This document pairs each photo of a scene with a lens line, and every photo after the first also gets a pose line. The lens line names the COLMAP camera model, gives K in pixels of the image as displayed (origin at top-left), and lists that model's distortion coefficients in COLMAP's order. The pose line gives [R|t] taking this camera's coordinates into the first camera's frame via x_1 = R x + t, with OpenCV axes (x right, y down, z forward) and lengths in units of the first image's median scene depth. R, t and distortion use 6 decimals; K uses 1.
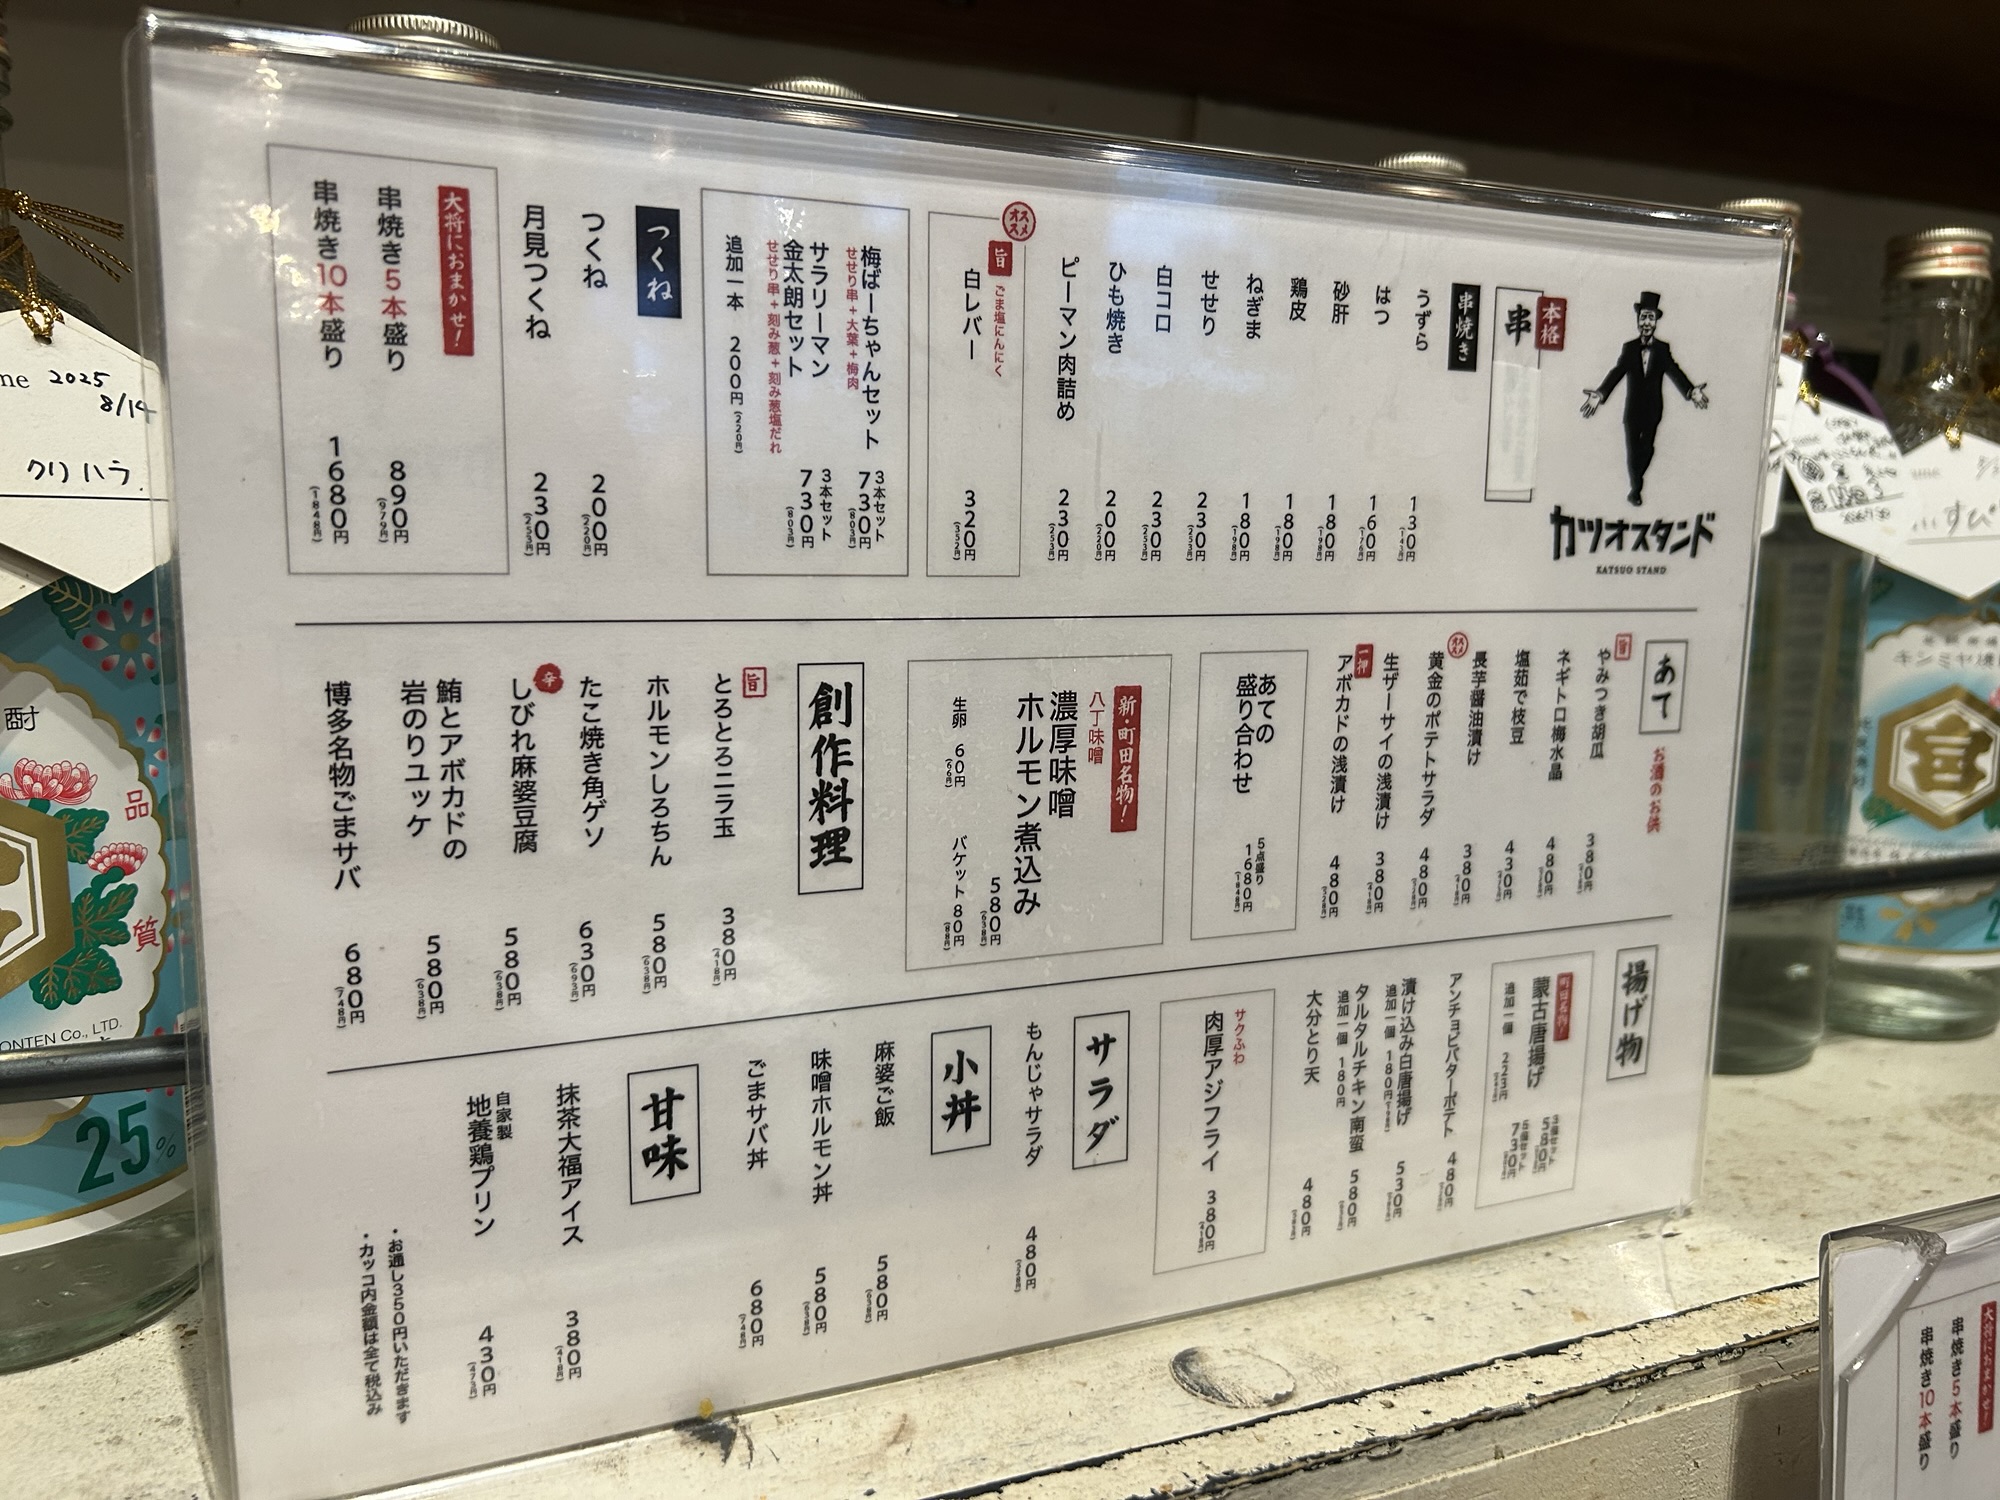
lens RADIAL K [[1565.1, 0, 1000.0], [0, 1565.1, 750.0], [0, 0, 1]] dist [0.009588, 0.012098]
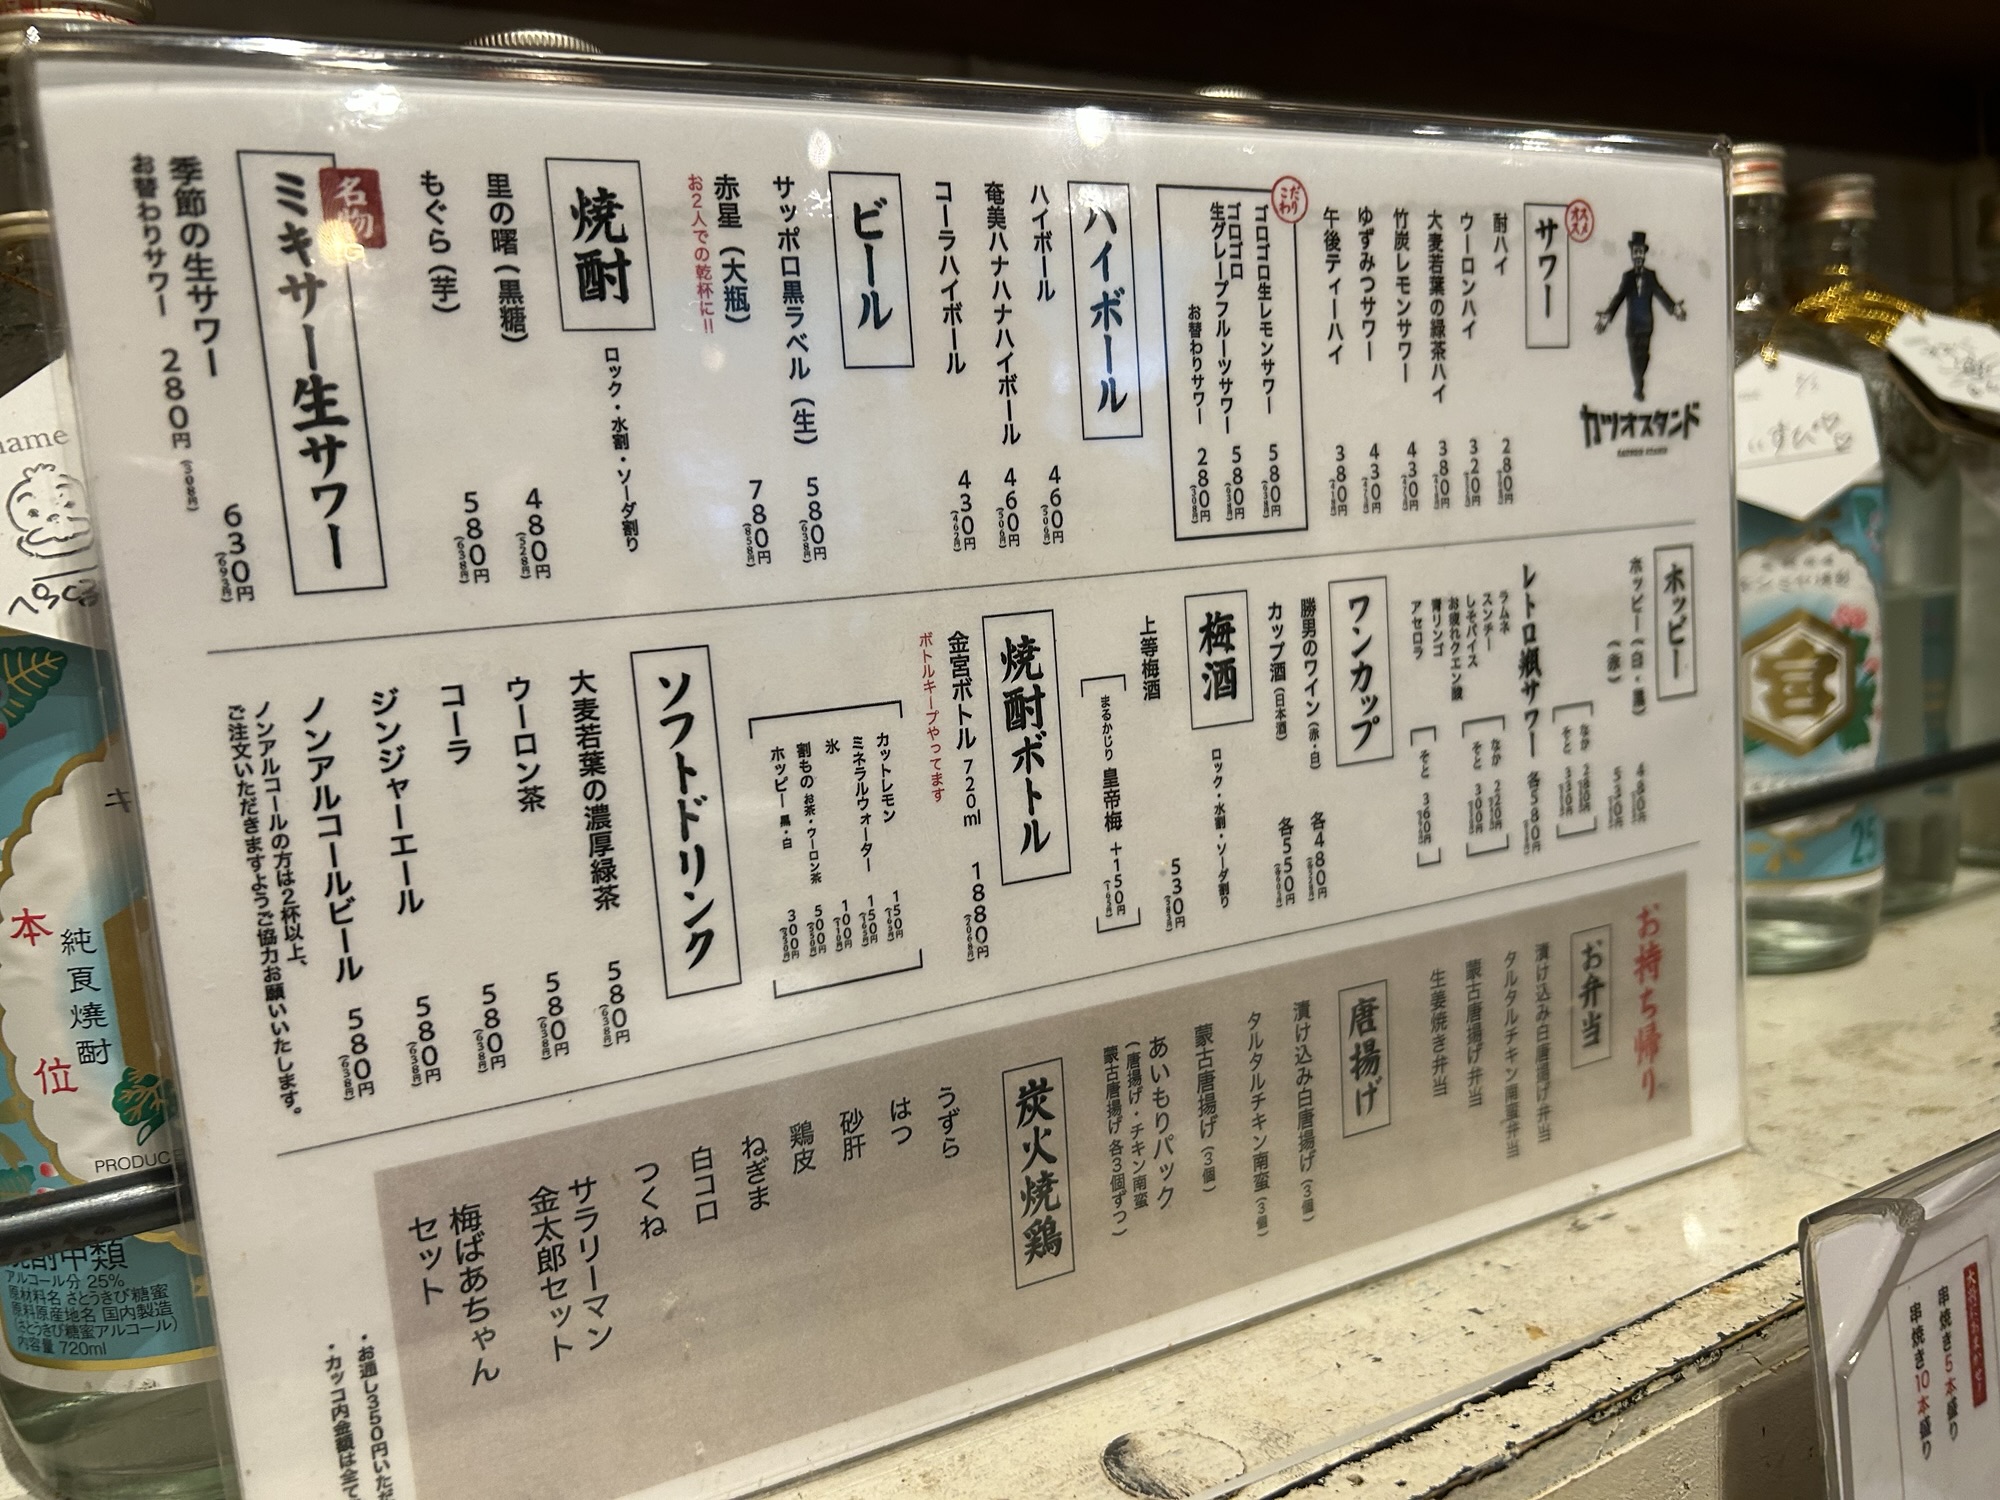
lens RADIAL K [[1565.1, 0, 1000.0], [0, 1565.1, 750.0], [0, 0, 1]] dist [0.009588, 0.012098]
pose [[0.988264, -0.102263, 0.113471, -0.005368], [0.103151, 0.994664, -0.001963, -0.004549], [-0.112664, 0.013645, 0.993539, 0.138698]]
